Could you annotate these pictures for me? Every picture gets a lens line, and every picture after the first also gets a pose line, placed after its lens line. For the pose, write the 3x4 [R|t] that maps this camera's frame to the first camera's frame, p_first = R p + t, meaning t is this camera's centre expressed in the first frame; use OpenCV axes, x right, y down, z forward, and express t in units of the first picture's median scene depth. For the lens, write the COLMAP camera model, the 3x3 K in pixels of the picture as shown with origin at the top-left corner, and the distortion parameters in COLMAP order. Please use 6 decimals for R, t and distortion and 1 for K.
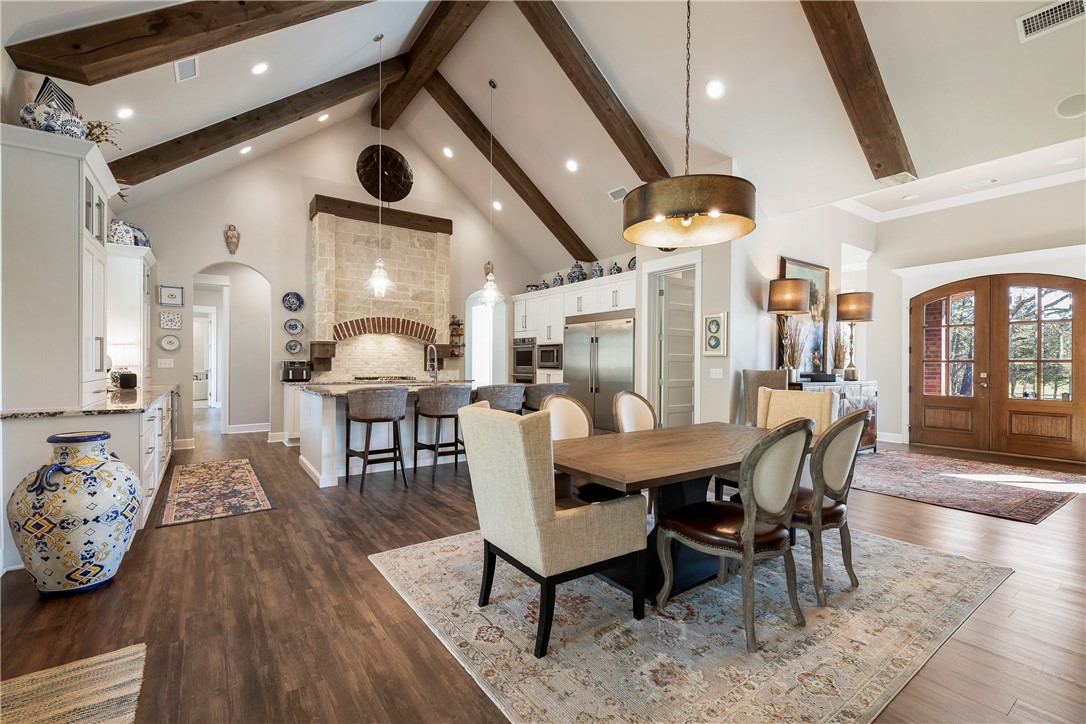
lens RADIAL K [[514.7, 0, 564.3], [0, 514.7, 366.5], [0, 0, 1]] dist [0.012051, 0.001014]
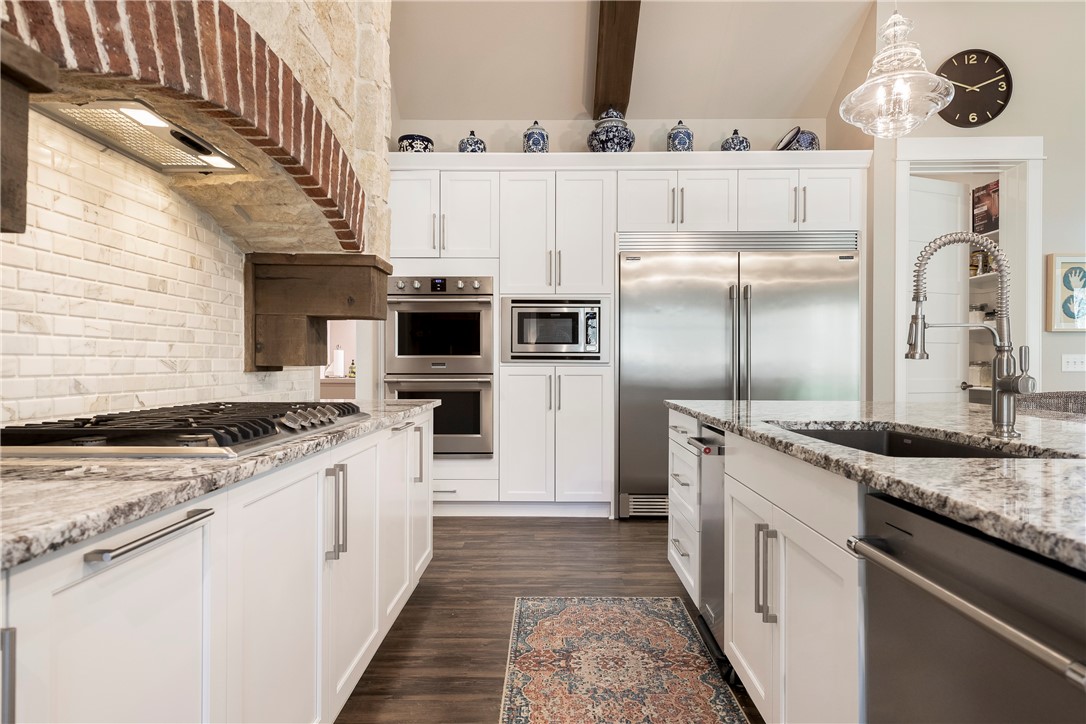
lens RADIAL K [[613.5, 0, 540.2], [0, 613.5, 362.6], [0, 0, 1]] dist [0.014701, -0.000138]
pose [[0.590087, -0.005430, 0.807322, -0.463976], [0.006788, 0.999975, 0.001765, 0.005344], [-0.807311, 0.004439, 0.590109, 0.836588]]
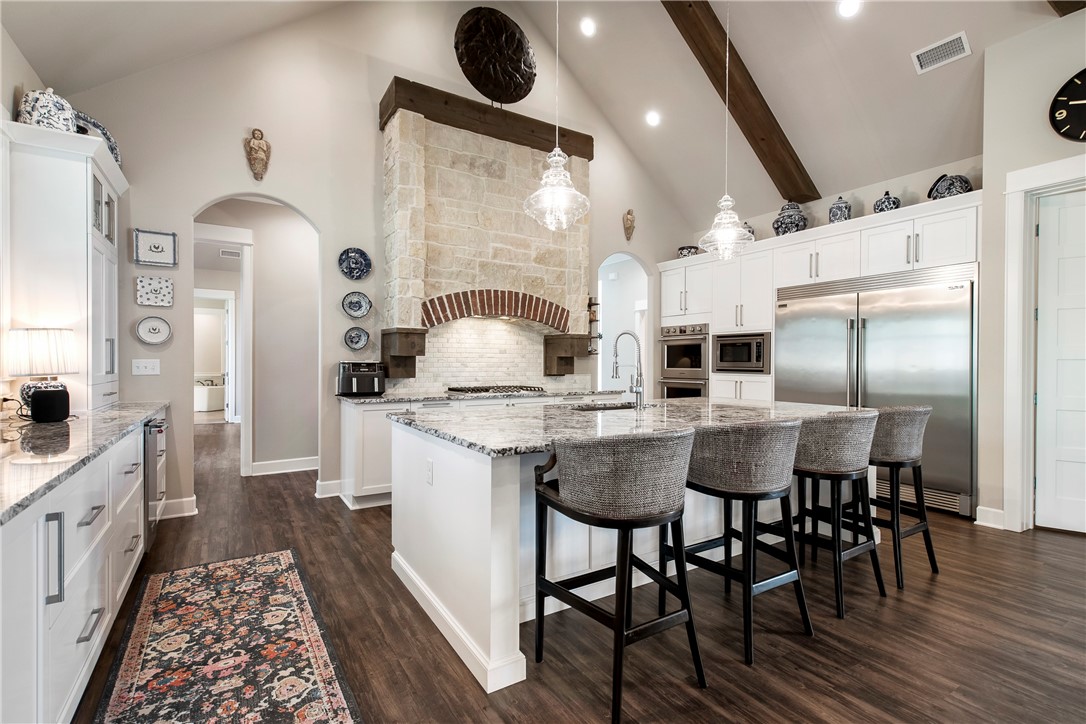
lens RADIAL K [[514.7, 0, 544.6], [0, 514.7, 365.5], [0, 0, 1]] dist [0.012051, 0.001014]
pose [[0.998484, -0.004045, -0.054886, -0.265477], [0.004008, 0.999992, -0.000787, -0.005071], [0.054889, 0.000566, 0.998492, 0.401143]]
